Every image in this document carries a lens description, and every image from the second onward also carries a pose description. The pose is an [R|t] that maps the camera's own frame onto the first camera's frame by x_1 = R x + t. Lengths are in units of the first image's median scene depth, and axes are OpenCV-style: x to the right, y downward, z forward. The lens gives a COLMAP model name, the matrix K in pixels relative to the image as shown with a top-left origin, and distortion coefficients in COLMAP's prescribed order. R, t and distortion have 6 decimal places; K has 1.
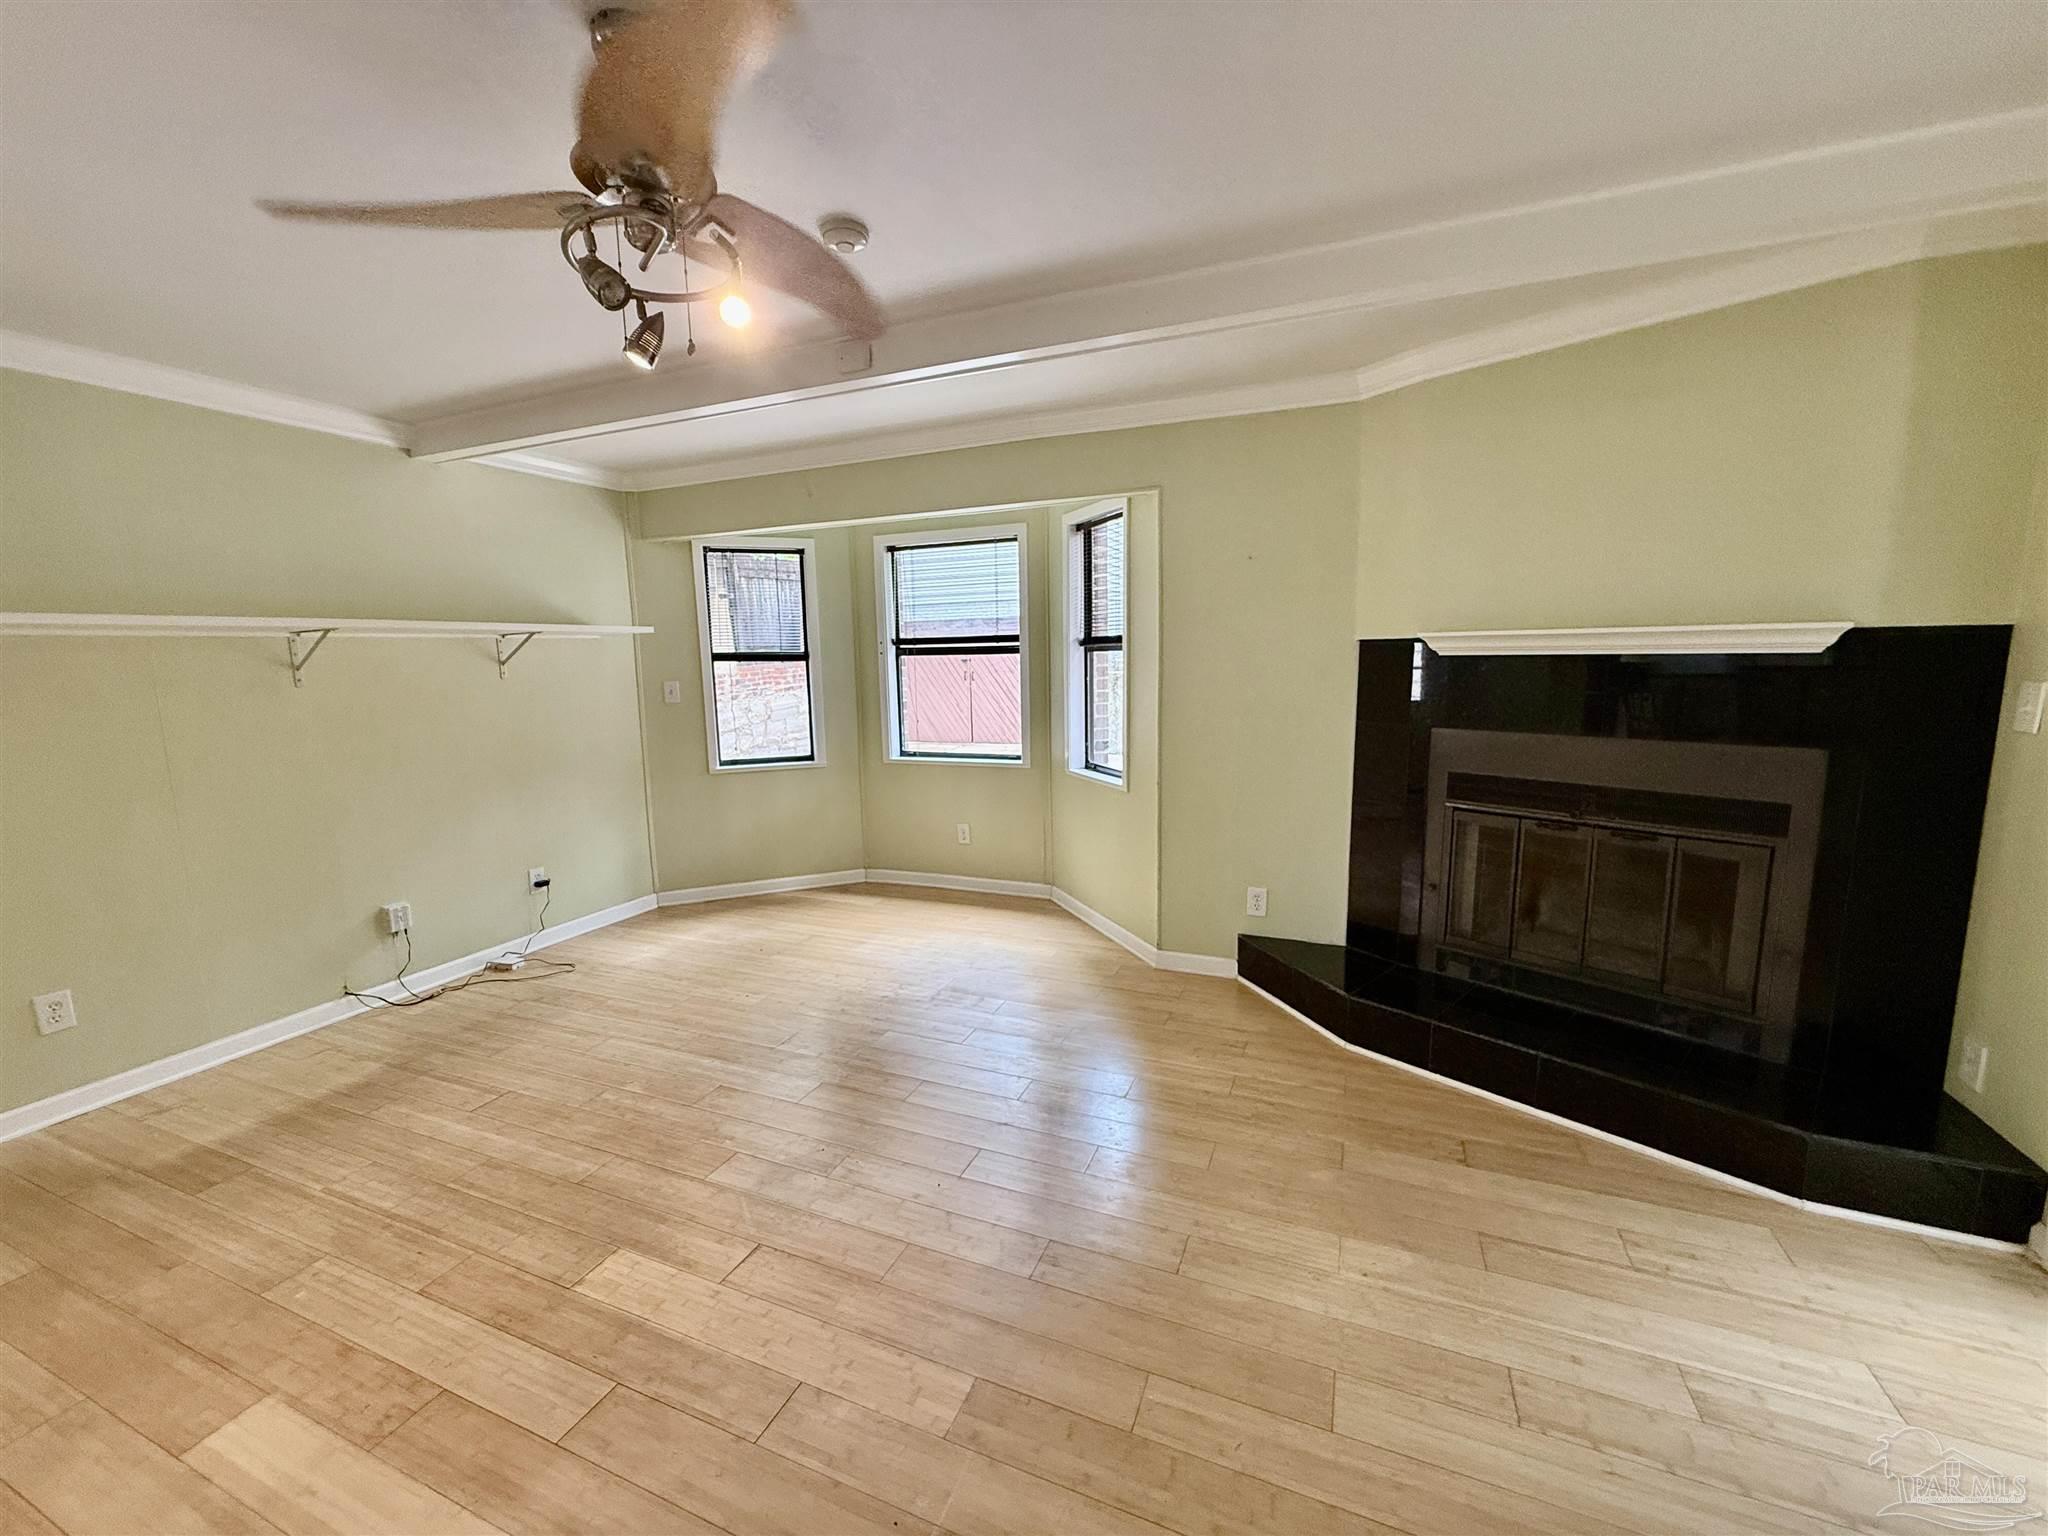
lens RADIAL K [[817.2, 0, 1021.0], [0, 817.2, 772.7], [0, 0, 1]] dist [-0.000087, 0.000050]
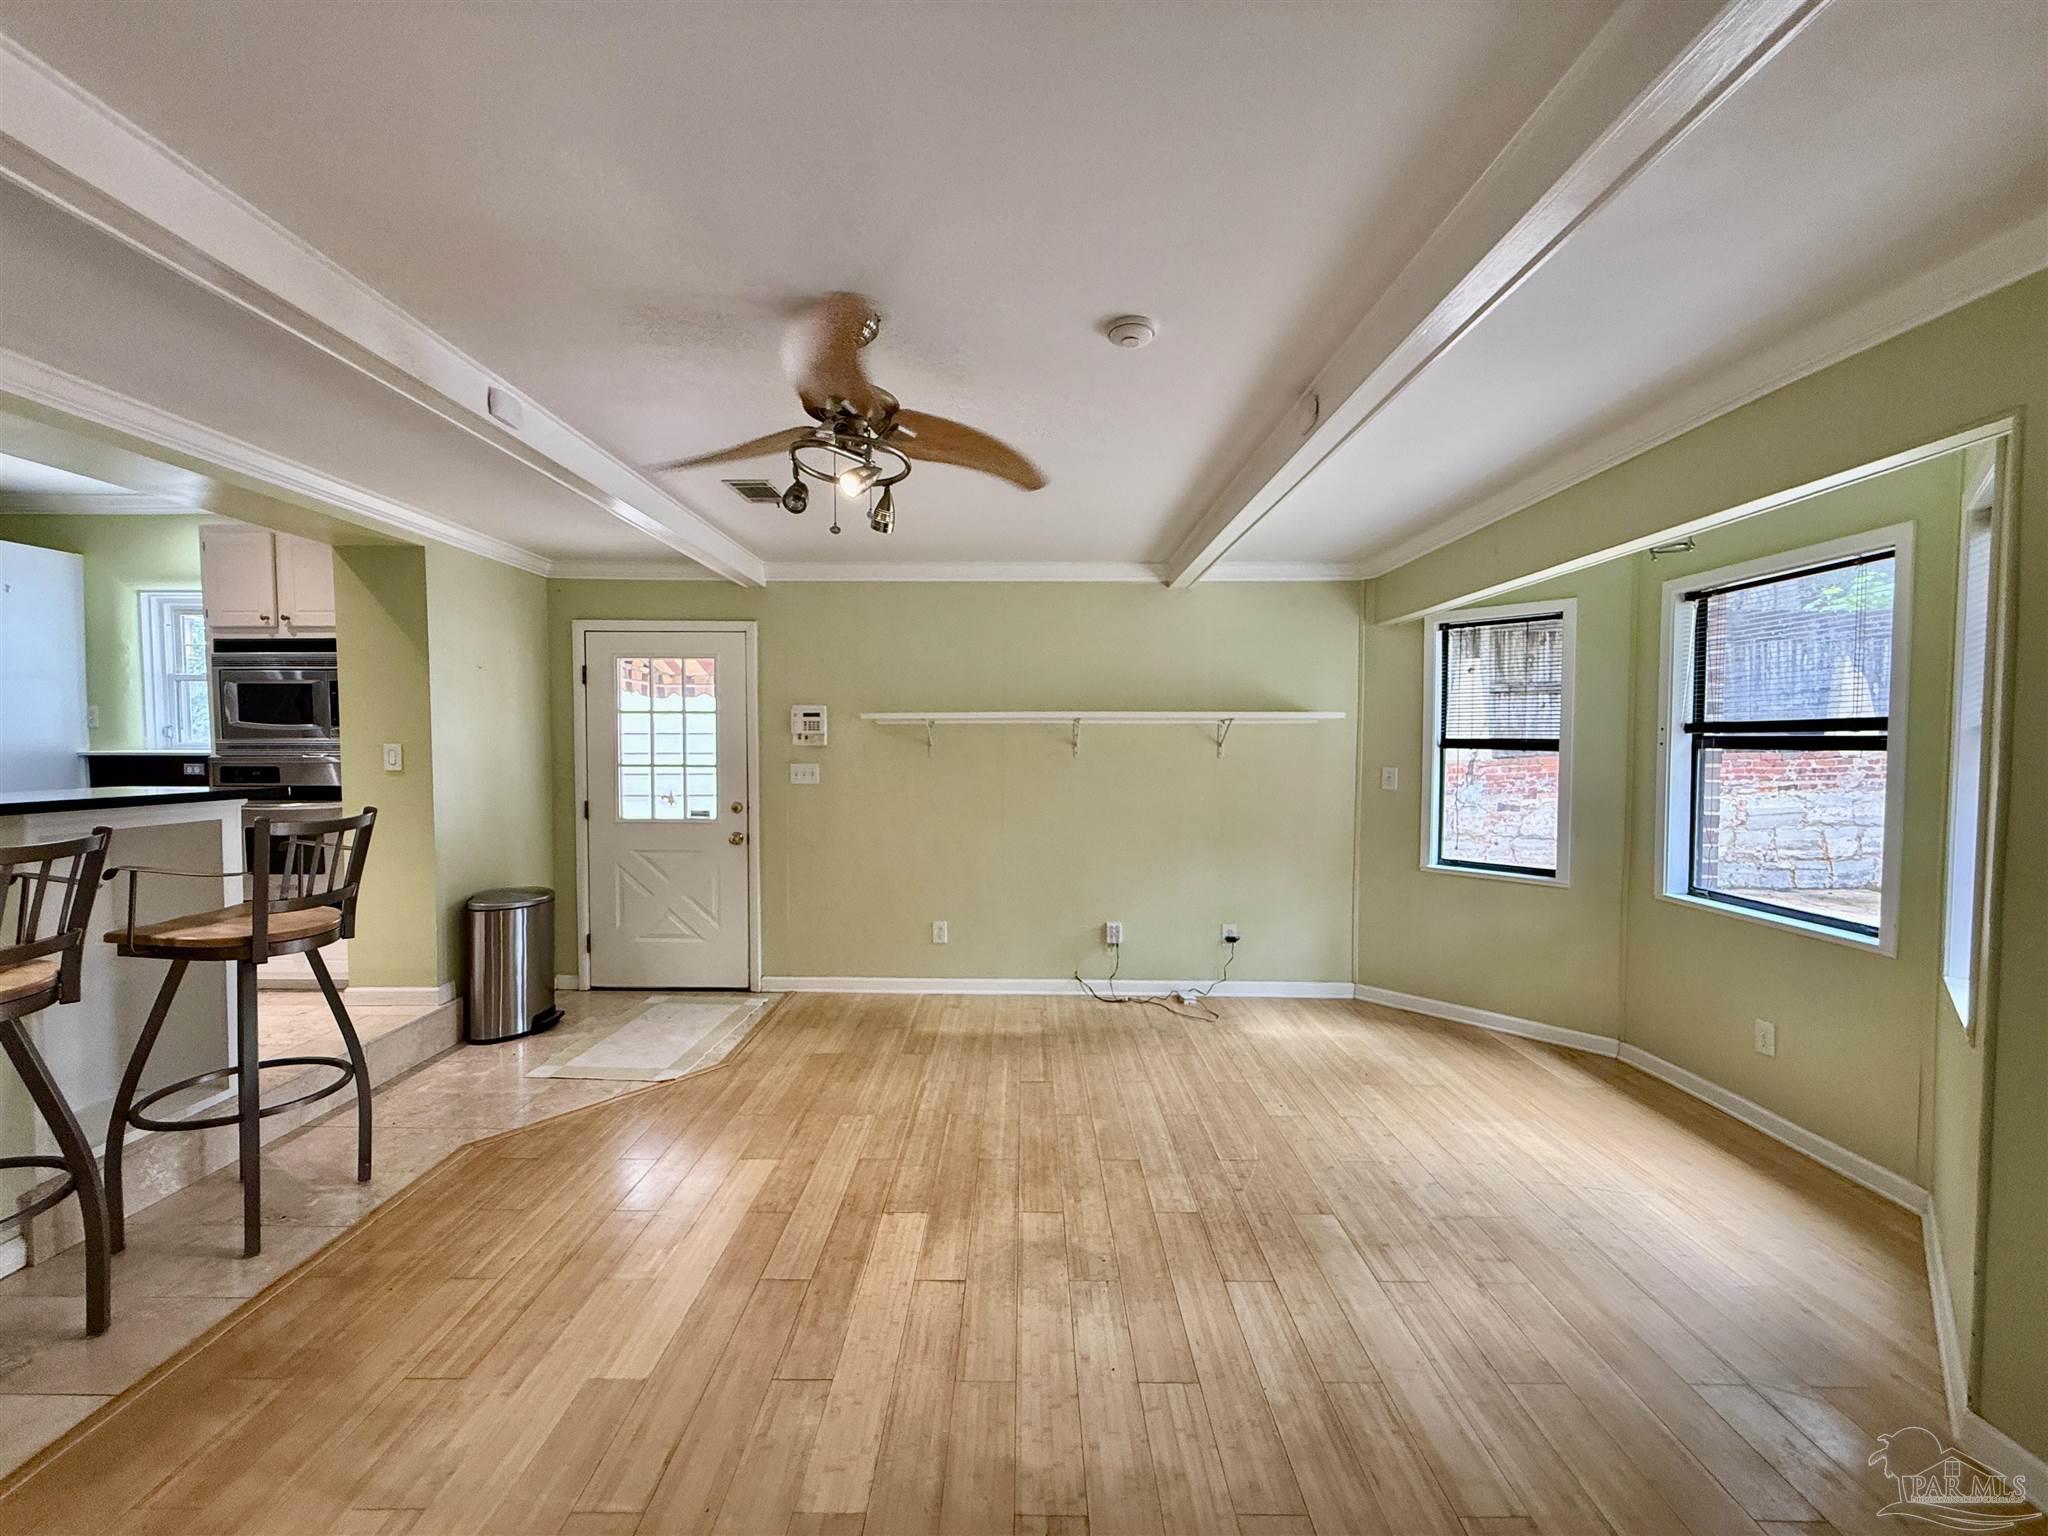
lens RADIAL K [[817.2, 0, 1021.0], [0, 817.2, 772.7], [0, 0, 1]] dist [-0.000087, 0.000050]
pose [[0.383603, 0.056378, -0.921776, 0.335510], [-0.144177, 0.989552, 0.000523, -0.051757], [0.912174, 0.132699, 0.387724, 0.276052]]
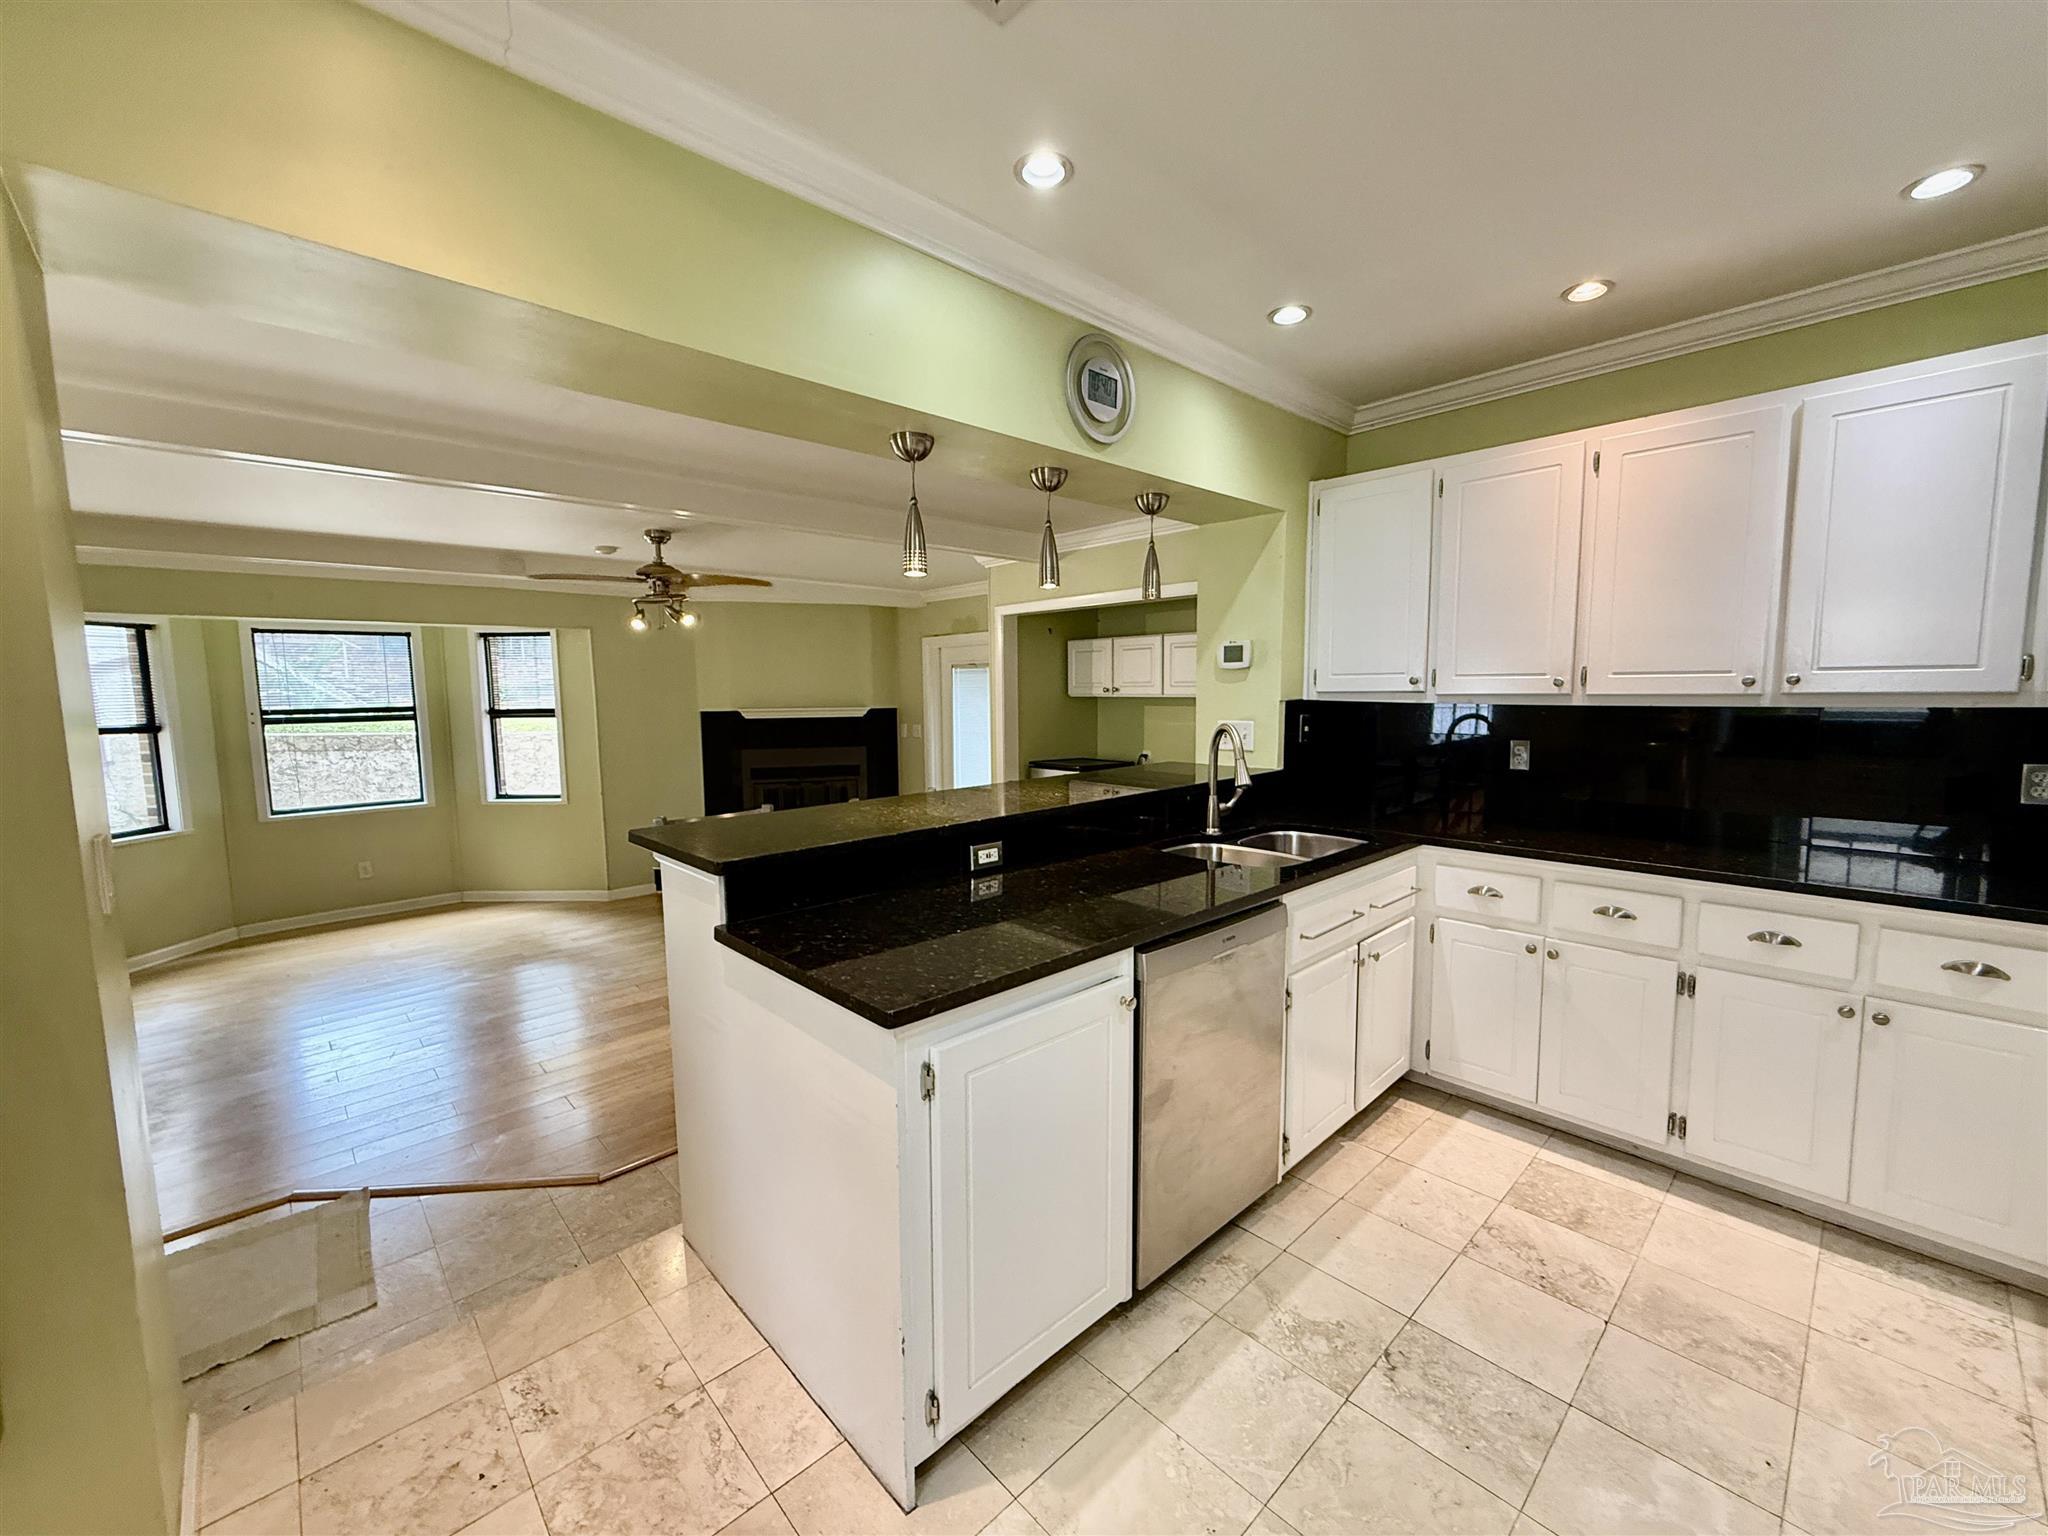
lens RADIAL K [[843.8, 0, 1024.0], [0, 843.8, 768.0], [0, 0, 1]] dist [0.000433, -0.000088]
pose [[0.416667, -0.075290, 0.905936, -0.960443], [0.136304, 0.990473, 0.019625, 0.041710], [-0.898782, 0.115306, 0.422959, -0.515251]]
